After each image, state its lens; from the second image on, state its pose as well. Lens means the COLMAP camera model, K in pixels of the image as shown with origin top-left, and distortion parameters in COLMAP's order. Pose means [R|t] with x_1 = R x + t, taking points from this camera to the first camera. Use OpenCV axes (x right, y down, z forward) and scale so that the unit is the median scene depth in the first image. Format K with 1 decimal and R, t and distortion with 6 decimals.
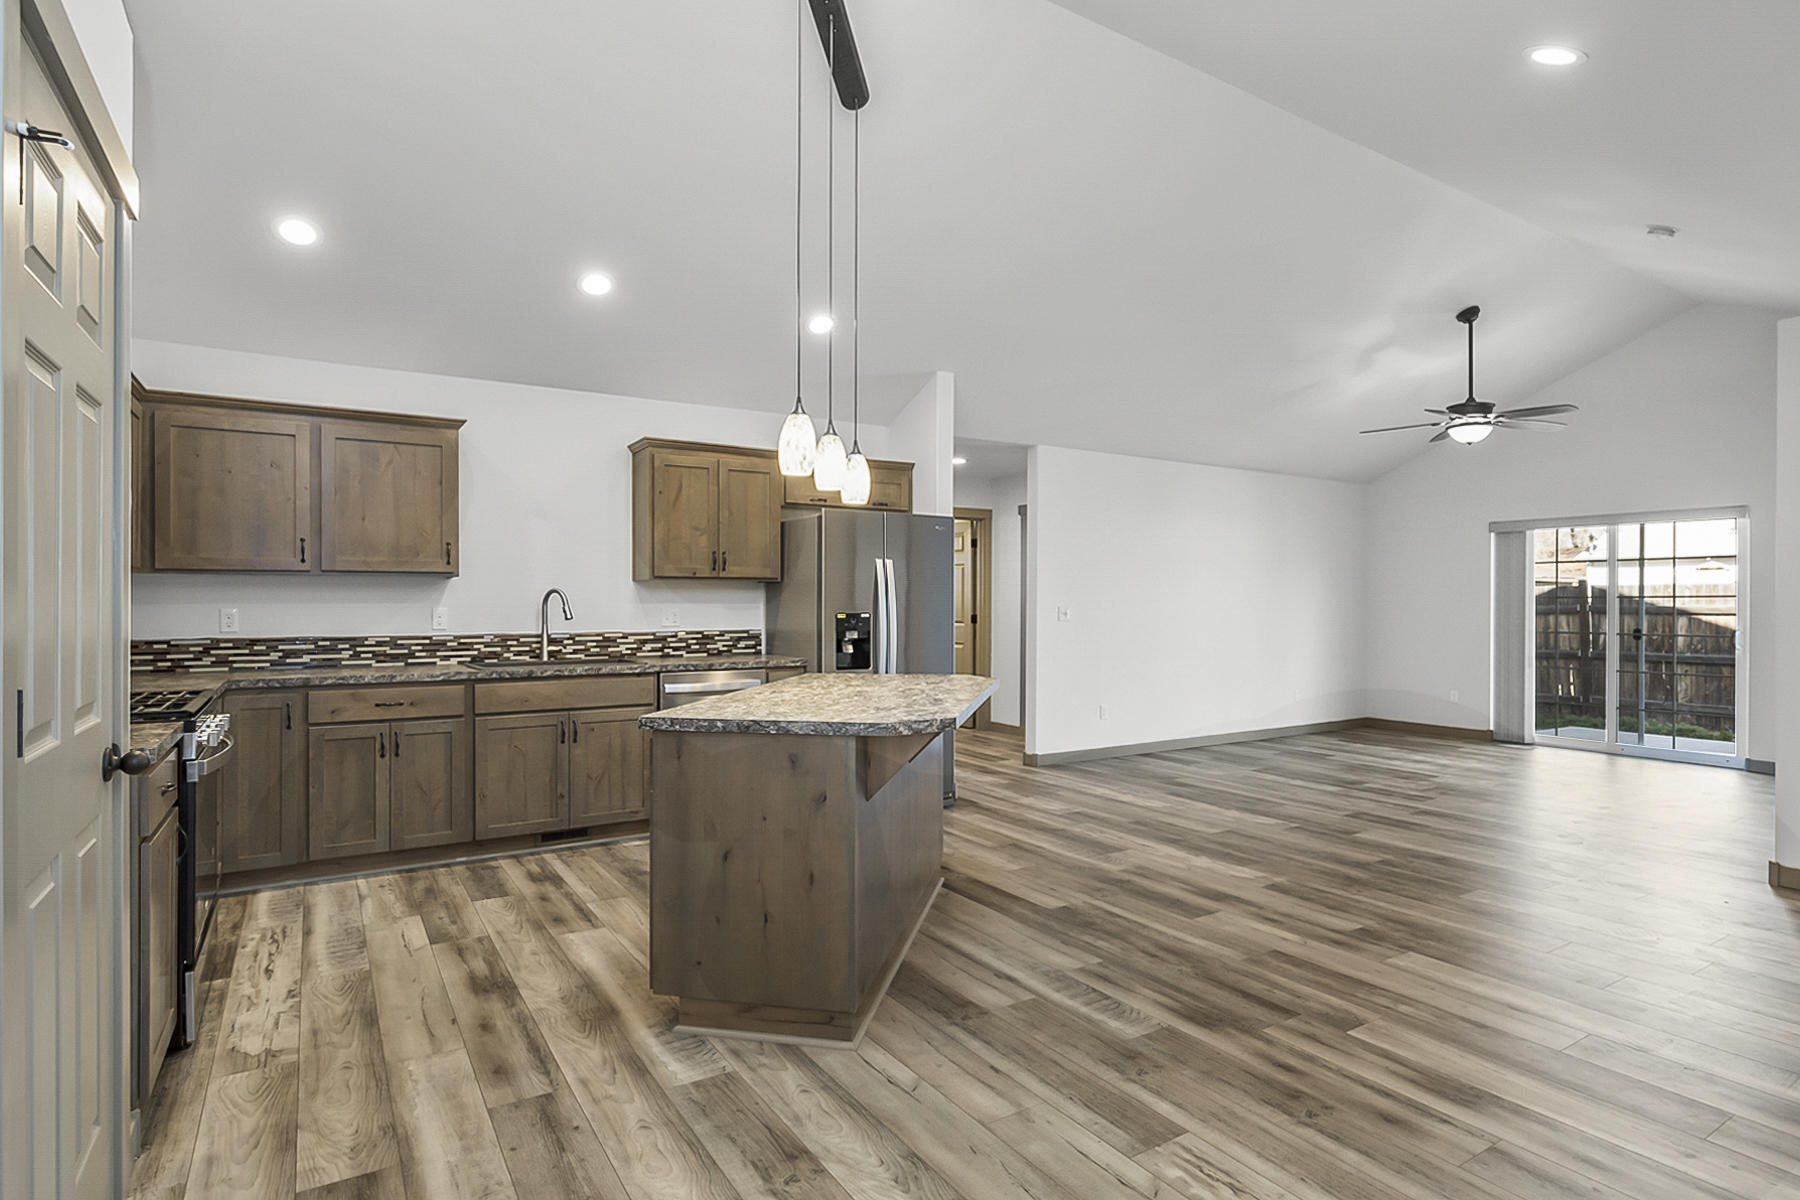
lens RADIAL K [[928.8, 0, 900.0], [0, 928.8, 600.0], [0, 0, 1]] dist [-0.009506, 0.000101]
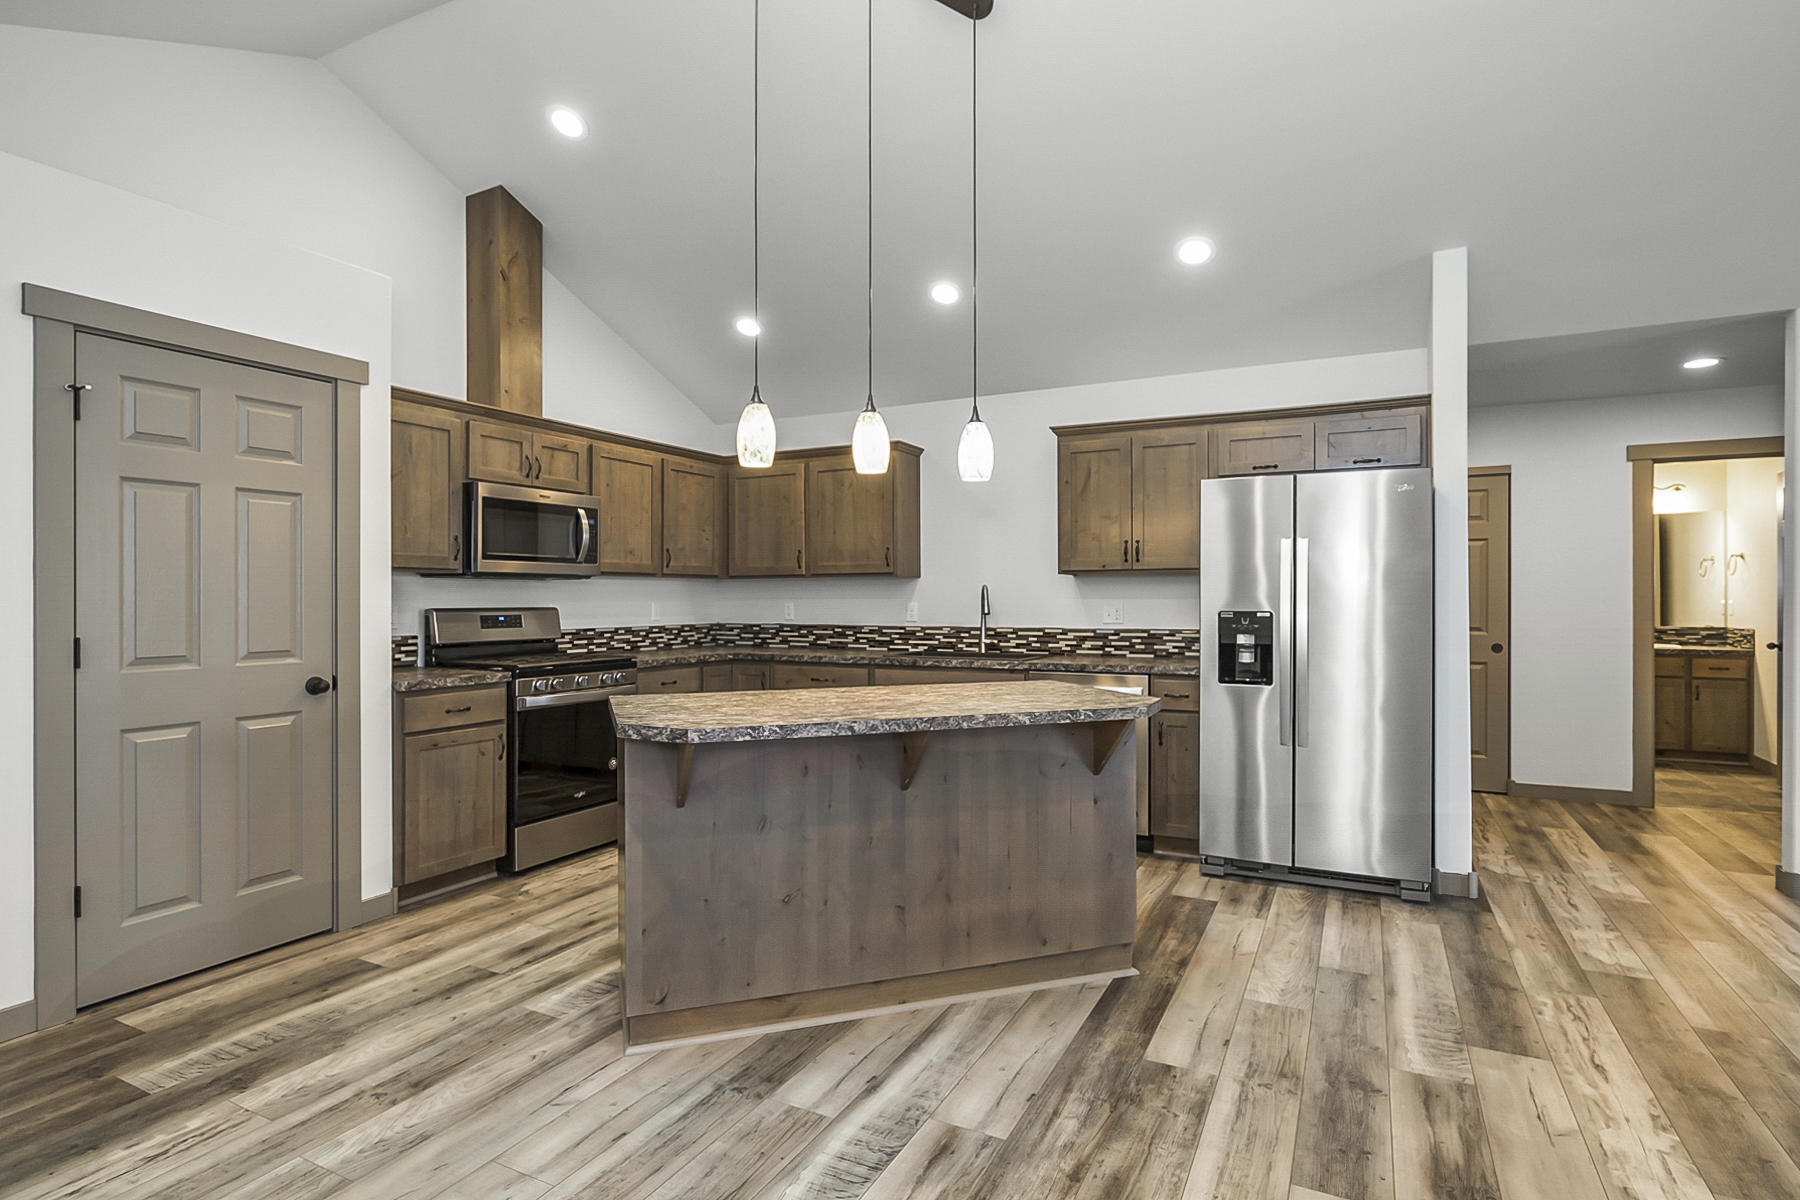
lens RADIAL K [[912.4, 0, 903.2], [0, 912.4, 595.6], [0, 0, 1]] dist [-0.002997, -0.000882]
pose [[0.510291, -0.004000, -0.859992, 0.503778], [0.004052, 0.999989, -0.002247, 0.001930], [0.859992, -0.002338, 0.510302, 0.411823]]
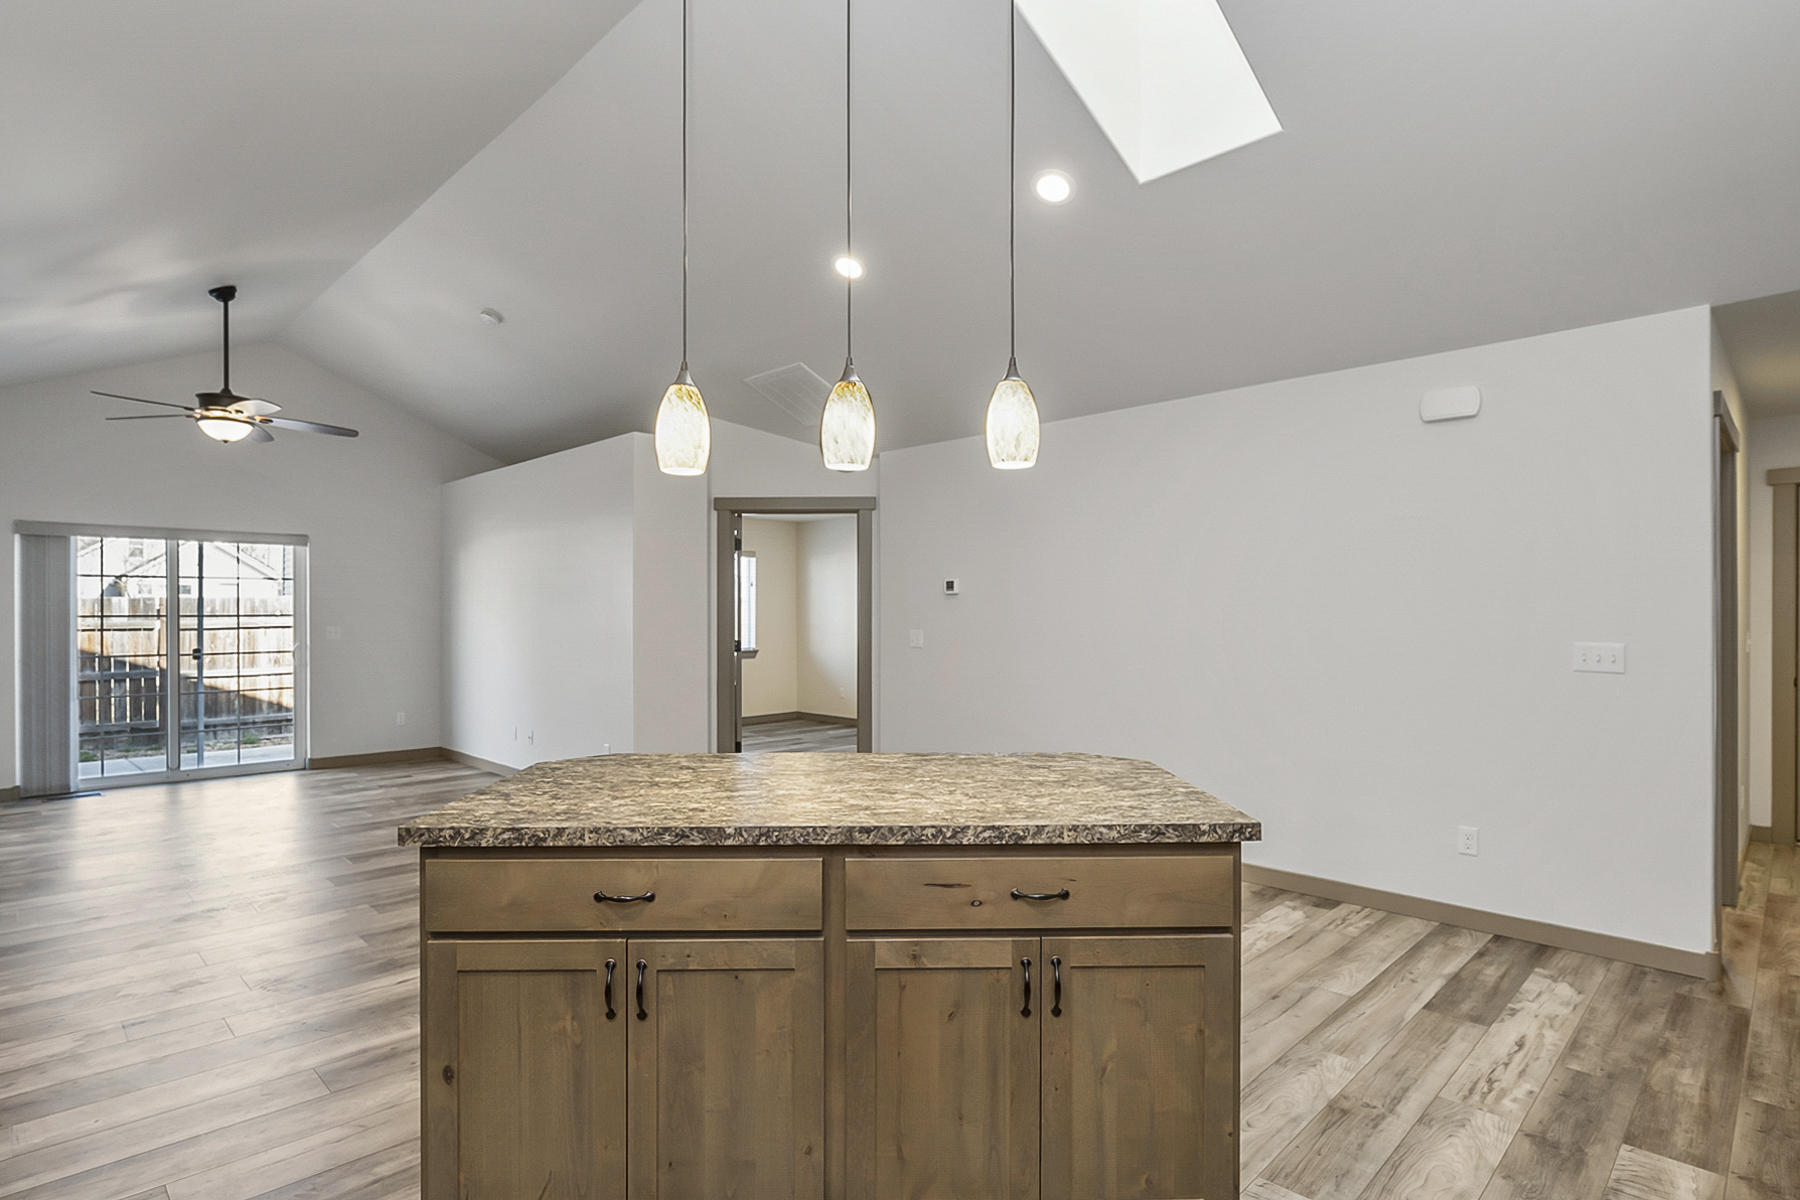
lens RADIAL K [[913.8, 0, 893.6], [0, 913.8, 616.1], [0, 0, 1]] dist [-0.001165, 0.000052]
pose [[-0.213929, -0.003575, 0.976843, -0.493414], [-0.003498, 0.999990, 0.002893, -0.014433], [-0.976843, -0.002798, -0.213939, 0.790533]]
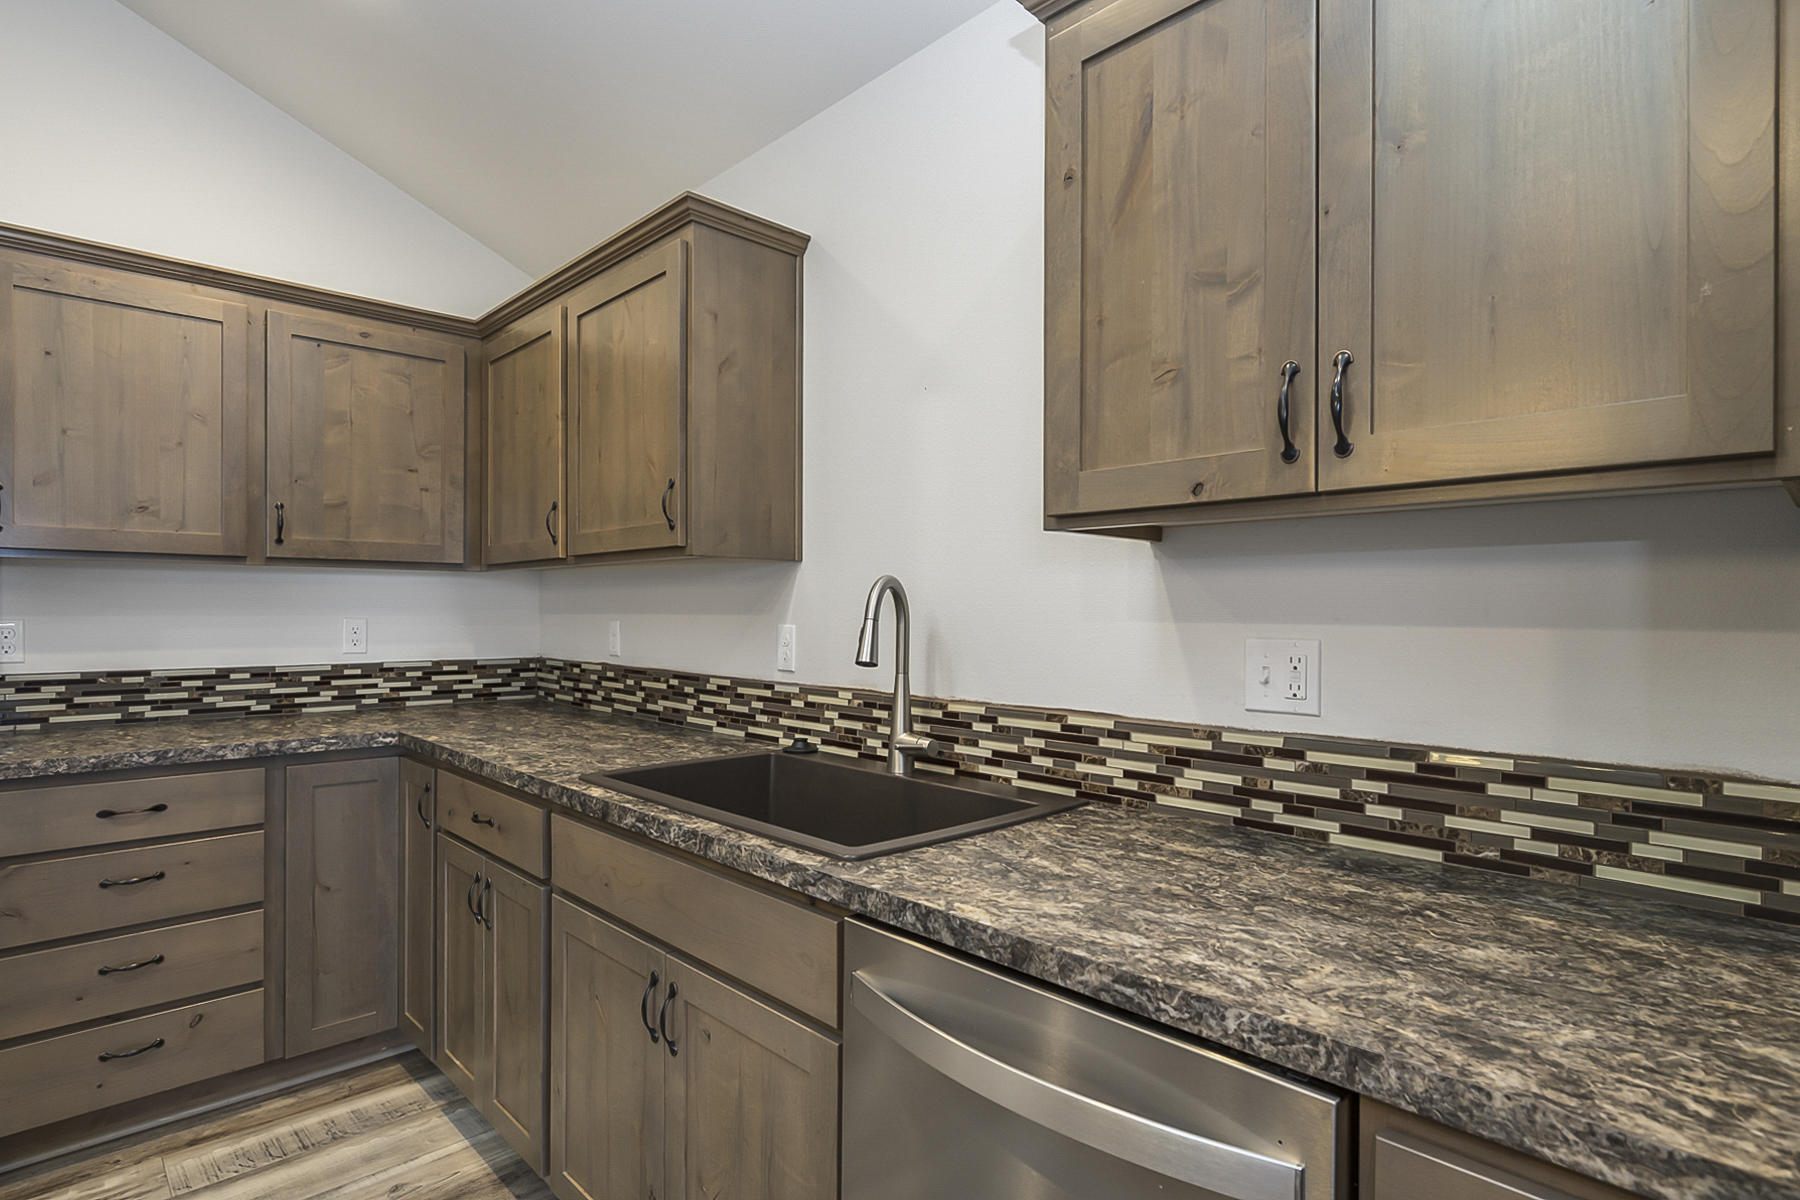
lens RADIAL K [[920.2, 0, 904.2], [0, 920.2, 611.0], [0, 0, 1]] dist [-0.004383, -0.000451]
pose [[0.199010, 0.002132, -0.979995, -0.024944], [-0.002397, 0.999996, 0.001689, 0.000644], [0.979994, 0.002012, 0.199015, 0.990707]]
